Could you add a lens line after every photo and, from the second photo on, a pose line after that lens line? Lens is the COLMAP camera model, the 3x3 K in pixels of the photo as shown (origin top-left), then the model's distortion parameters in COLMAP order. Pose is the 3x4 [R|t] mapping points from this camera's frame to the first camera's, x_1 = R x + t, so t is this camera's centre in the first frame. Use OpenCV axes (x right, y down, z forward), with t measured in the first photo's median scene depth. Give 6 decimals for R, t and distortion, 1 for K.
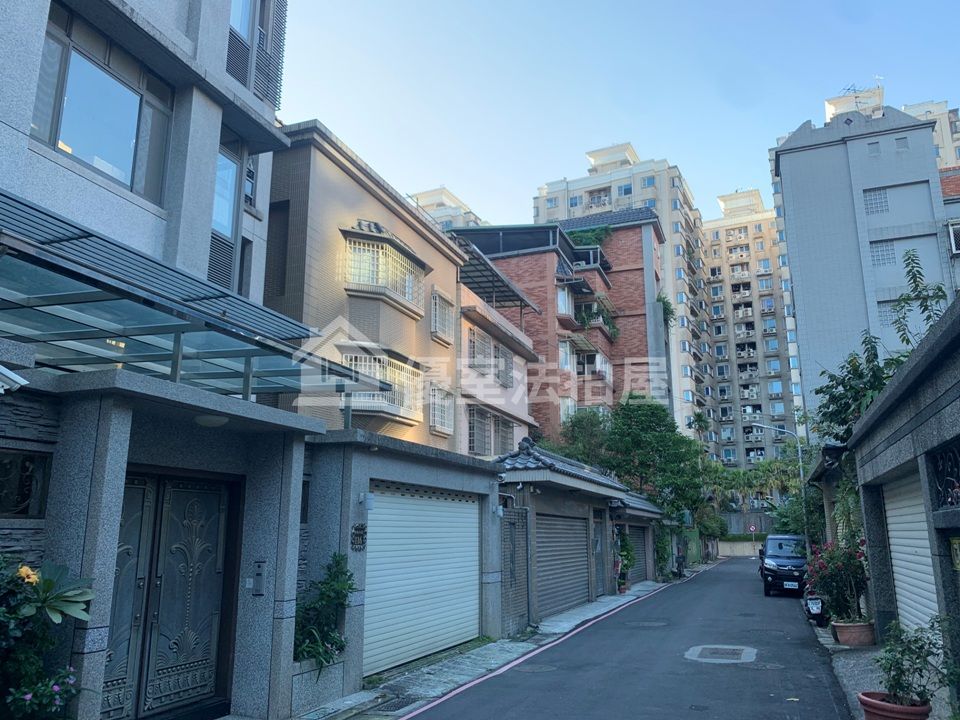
lens RADIAL K [[735.0, 0, 485.5], [0, 735.0, 365.5], [0, 0, 1]] dist [0.051488, -0.065841]
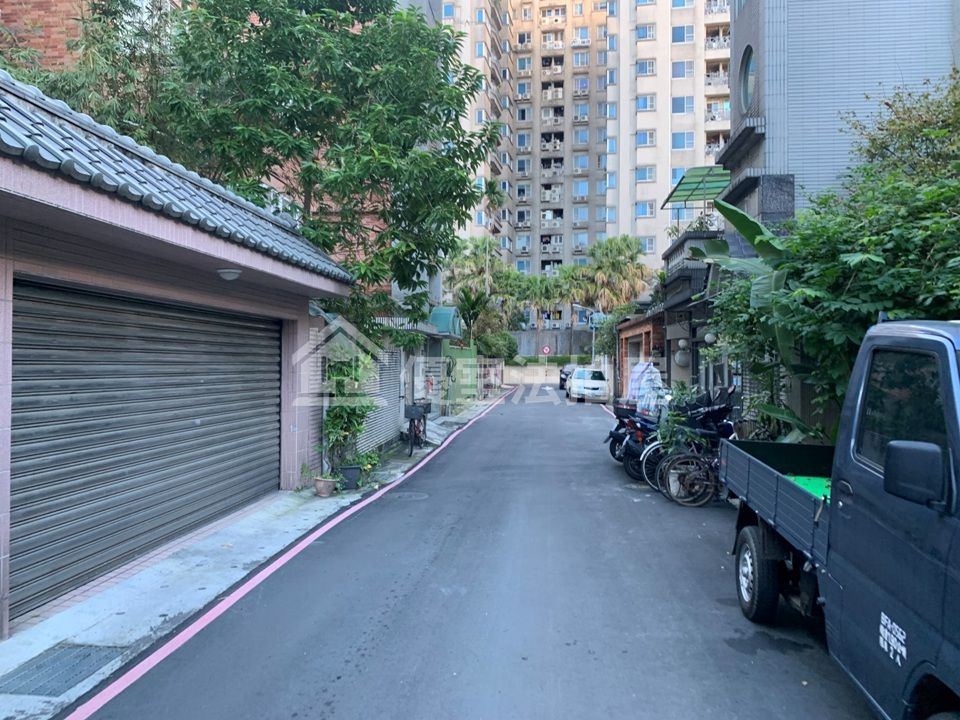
lens RADIAL K [[735.0, 0, 475.0], [0, 735.0, 350.2], [0, 0, 1]] dist [0.051488, -0.065841]
pose [[0.966429, 0.008788, 0.256785, 0.252515], [-0.062869, 0.977123, 0.203172, 0.193427], [-0.249125, -0.212495, 0.944872, 0.816822]]
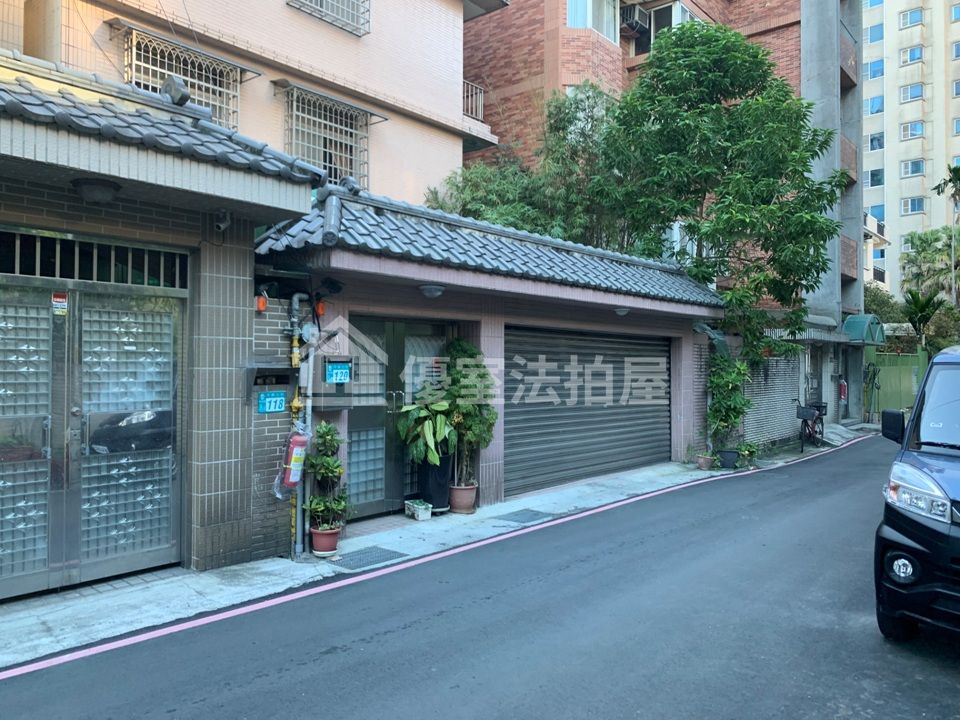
lens RADIAL K [[735.0, 0, 475.1], [0, 735.0, 346.5], [0, 0, 1]] dist [0.051488, -0.065841]
pose [[0.942267, -0.002191, -0.334855, 0.294767], [0.069376, 0.979560, 0.188811, 0.162629], [0.327597, -0.201141, 0.923159, 0.687042]]
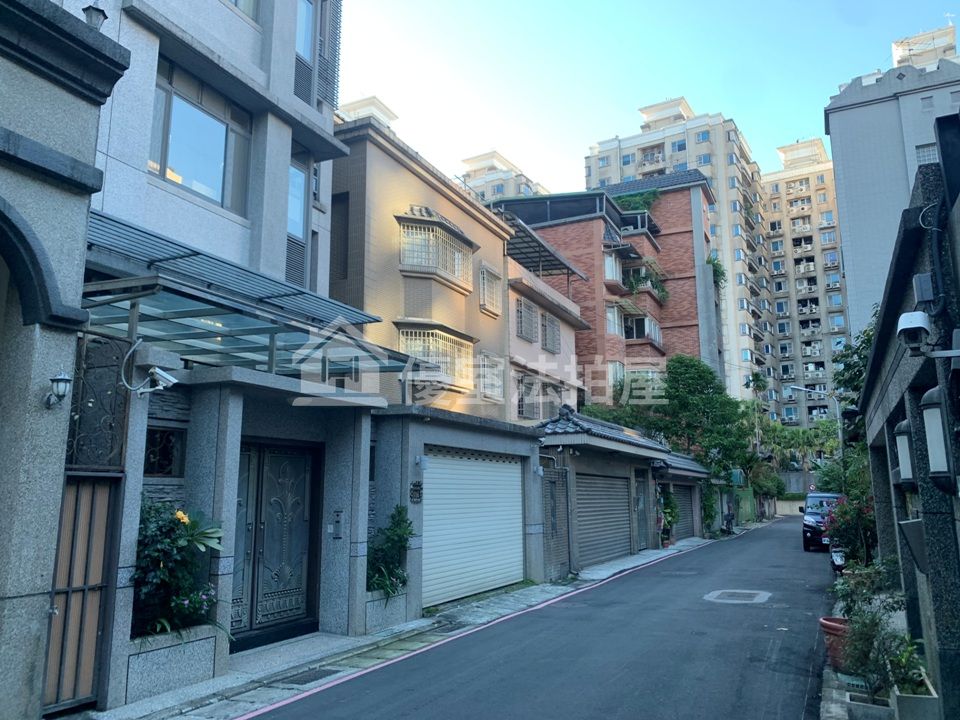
lens RADIAL K [[735.0, 0, 472.8], [0, 735.0, 352.9], [0, 0, 1]] dist [0.051488, -0.065841]
pose [[0.995448, -0.018289, -0.093536, 0.012804], [0.021651, 0.999151, 0.035054, -0.012331], [0.092815, -0.036920, 0.994999, -0.062004]]
